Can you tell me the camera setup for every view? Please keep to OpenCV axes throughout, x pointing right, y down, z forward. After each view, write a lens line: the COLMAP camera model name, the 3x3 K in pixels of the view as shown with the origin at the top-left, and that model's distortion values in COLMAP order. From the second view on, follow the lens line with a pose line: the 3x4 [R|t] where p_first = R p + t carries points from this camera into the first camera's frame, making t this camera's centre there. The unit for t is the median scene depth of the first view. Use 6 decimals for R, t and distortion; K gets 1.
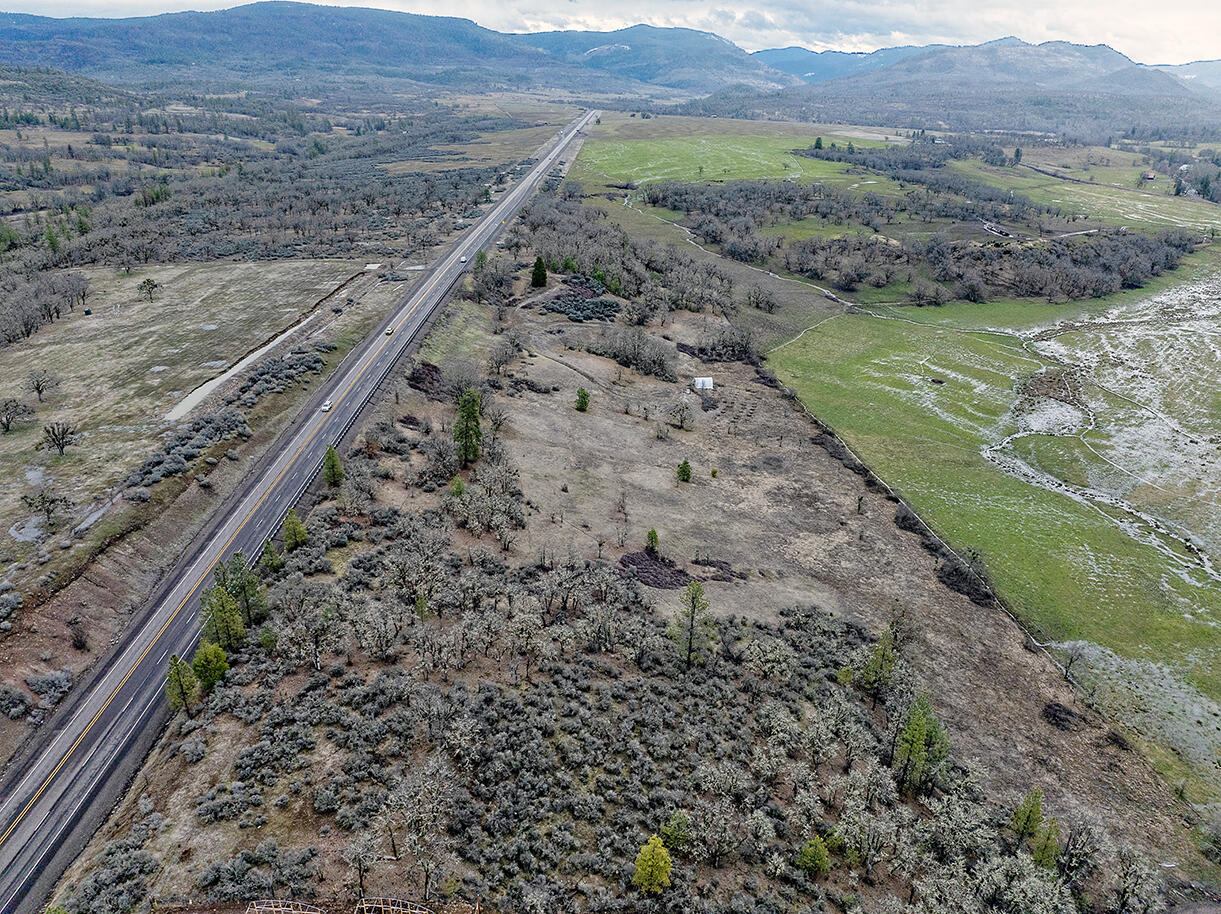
lens RADIAL K [[858.5, 0, 605.8], [0, 858.5, 456.2], [0, 0, 1]] dist [-0.043511, 0.009915]
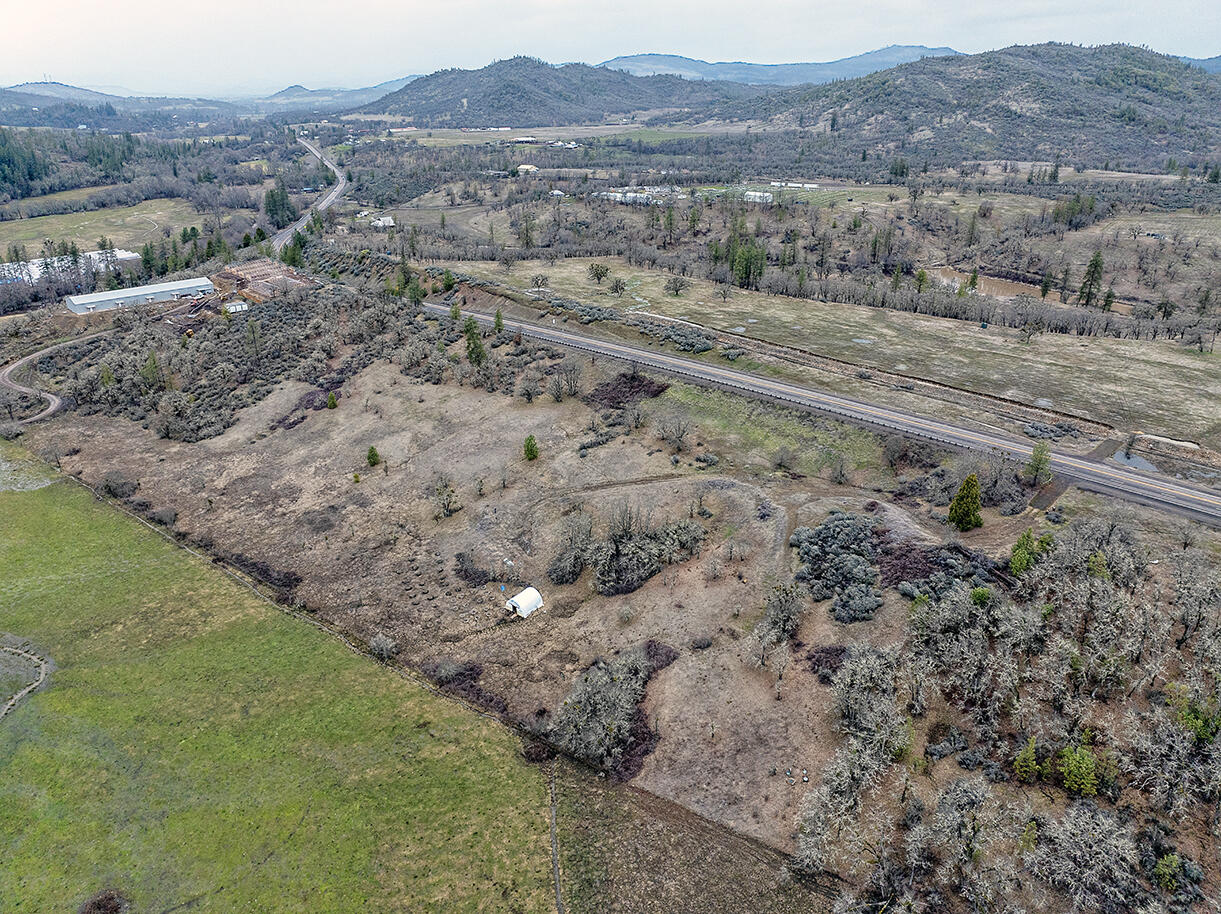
lens RADIAL K [[858.5, 0, 608.0], [0, 858.5, 456.5], [0, 0, 1]] dist [-0.043511, 0.009915]
pose [[-0.711741, 0.265777, -0.650221, 0.540667], [-0.287870, 0.733996, 0.615127, -0.682329], [0.640746, 0.624990, -0.445906, 1.533784]]
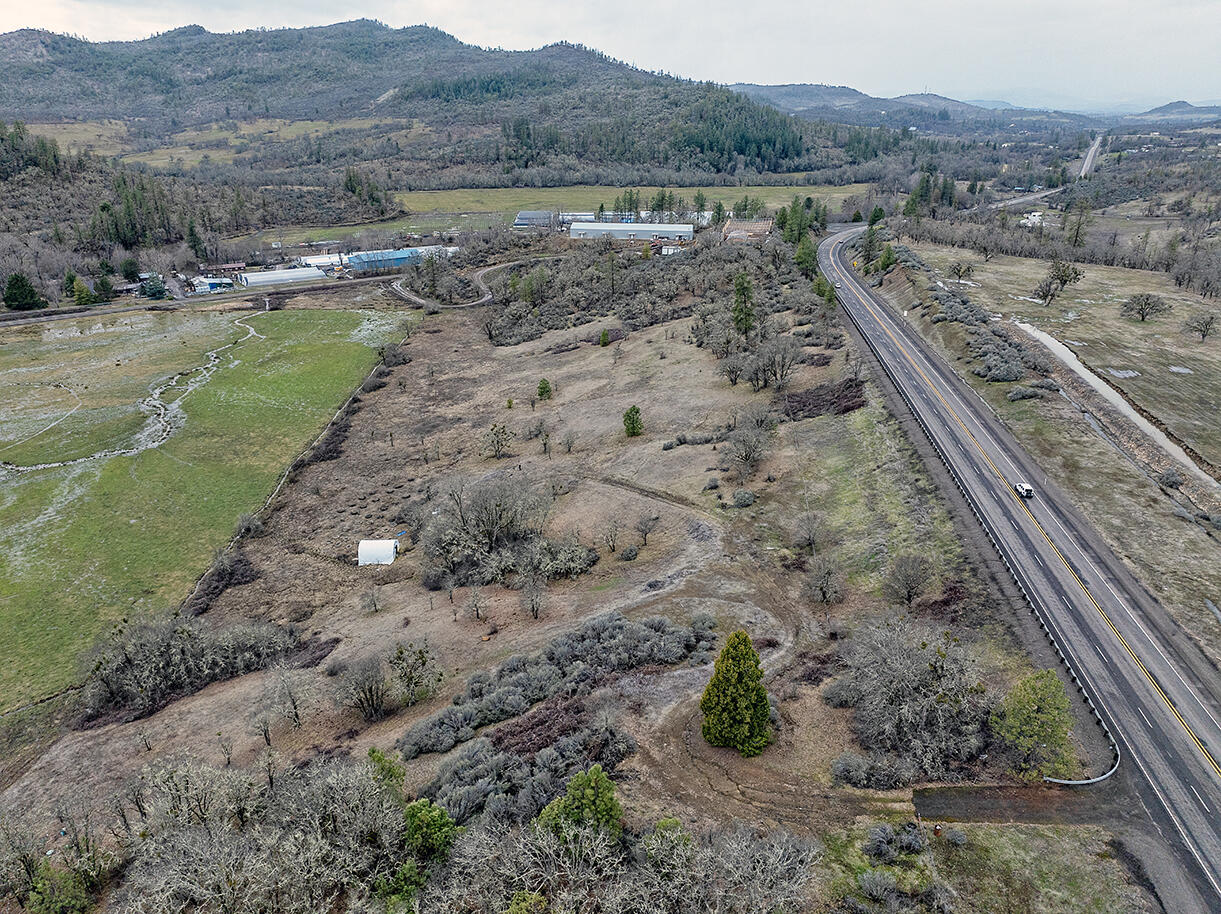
lens RADIAL K [[858.5, 0, 609.7], [0, 858.5, 449.7], [0, 0, 1]] dist [-0.043511, 0.009915]
pose [[-0.992140, -0.058507, 0.110611, -0.094801], [0.037559, 0.703959, 0.709247, -0.598621], [-0.119361, 0.707827, -0.696229, 1.596938]]
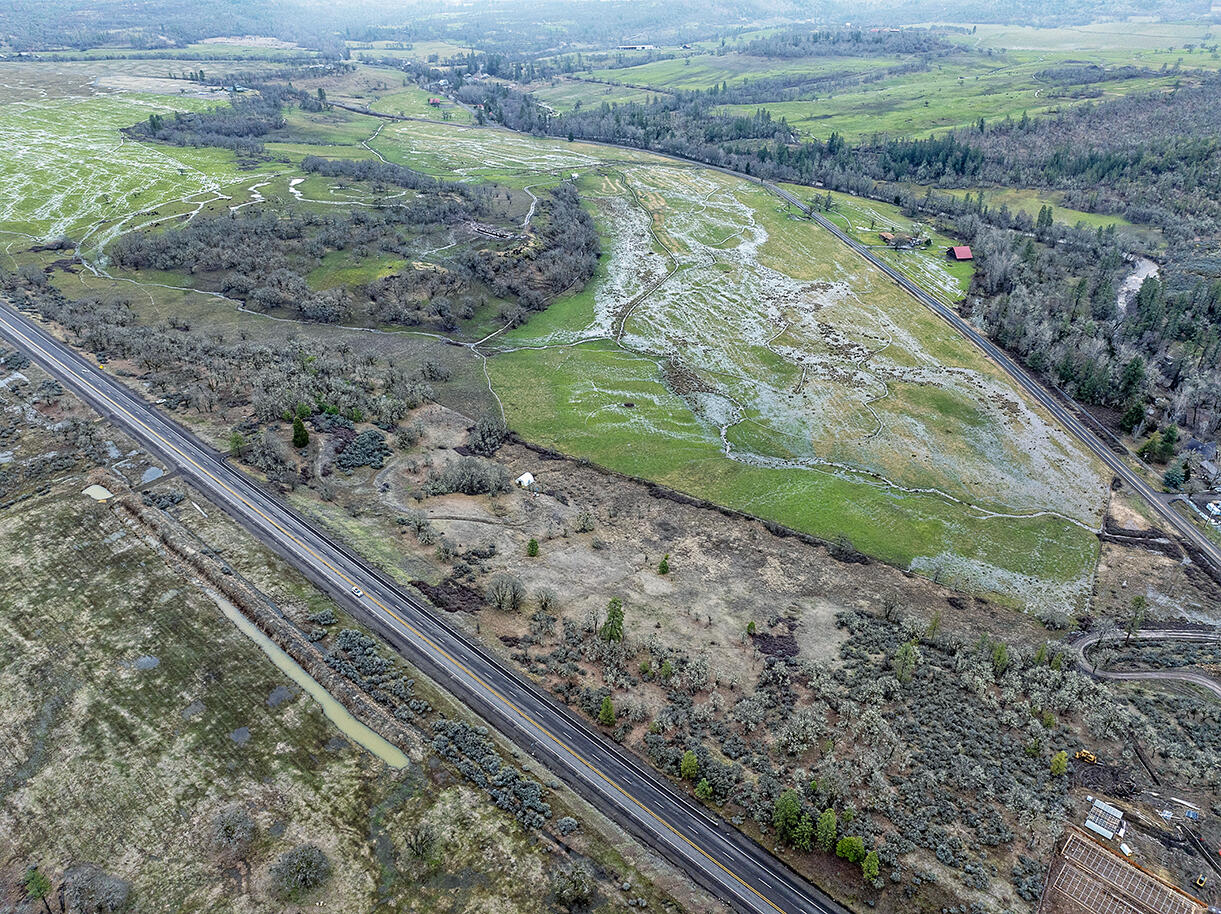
lens RADIAL K [[858.5, 0, 615.5], [0, 858.5, 461.0], [0, 0, 1]] dist [-0.043511, 0.009915]
pose [[0.643821, -0.392748, 0.656692, -0.723925], [0.301626, 0.918995, 0.253910, -0.465717], [-0.703219, 0.034603, 0.710131, 0.062548]]
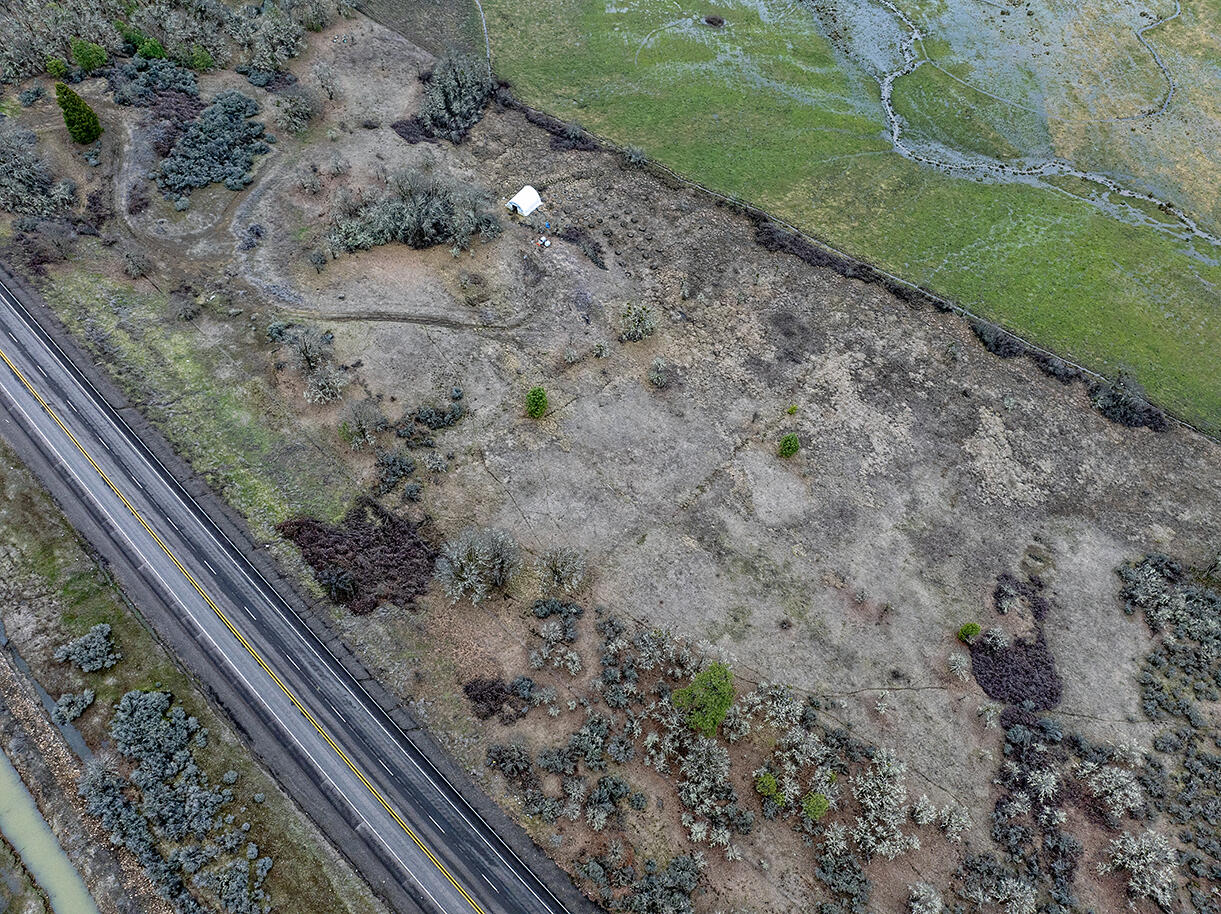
lens RADIAL K [[858.5, 0, 610.6], [0, 858.5, 461.9], [0, 0, 1]] dist [-0.043511, 0.009915]
pose [[0.676584, -0.637359, 0.368792, -0.254944], [0.289604, 0.690784, 0.662531, -0.442535], [-0.677026, -0.341454, 0.651955, 0.573774]]
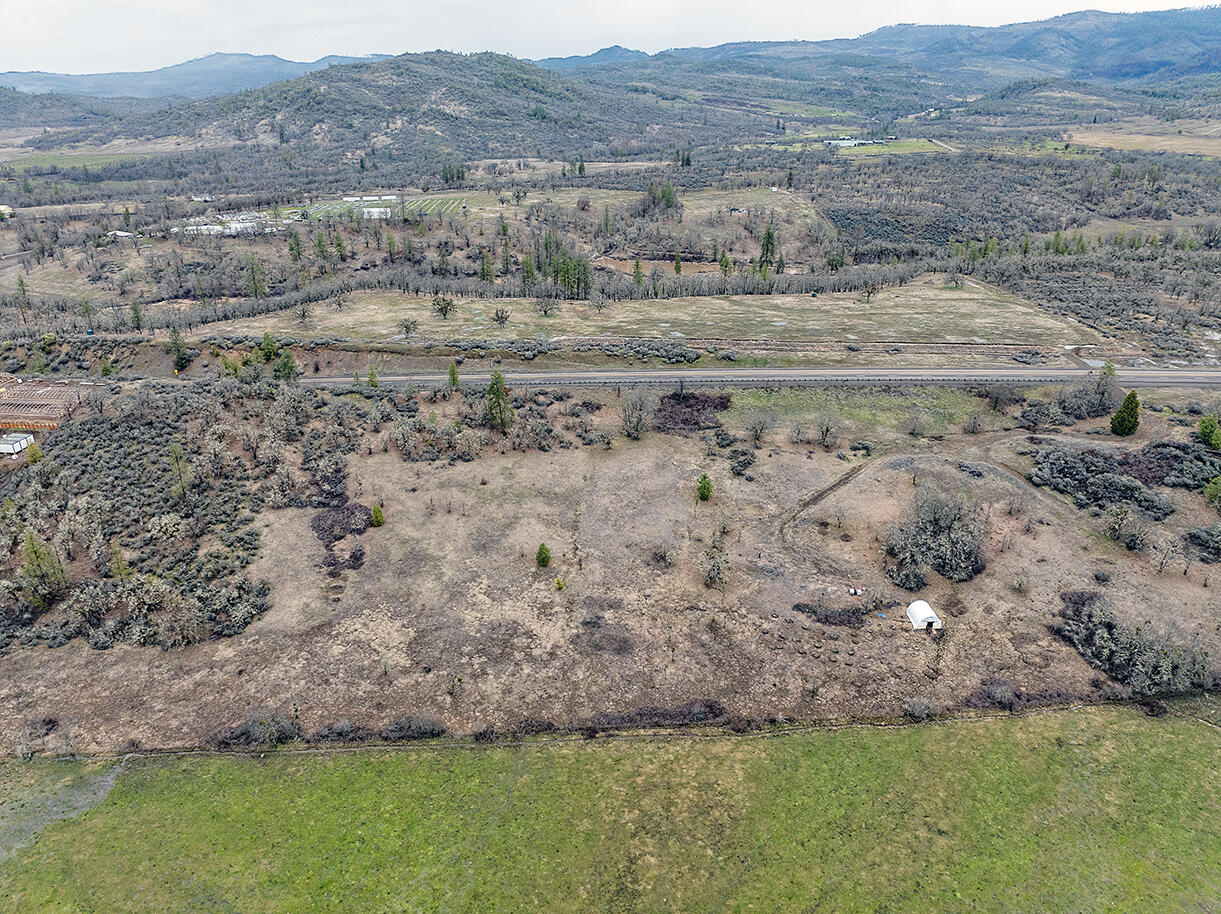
lens RADIAL K [[858.5, 0, 608.4], [0, 858.5, 457.4], [0, 0, 1]] dist [-0.043511, 0.009915]
pose [[-0.084994, 0.379992, -0.921077, 0.798383], [-0.389284, 0.838284, 0.381757, -0.400255], [0.917188, 0.391007, 0.076676, 0.865689]]
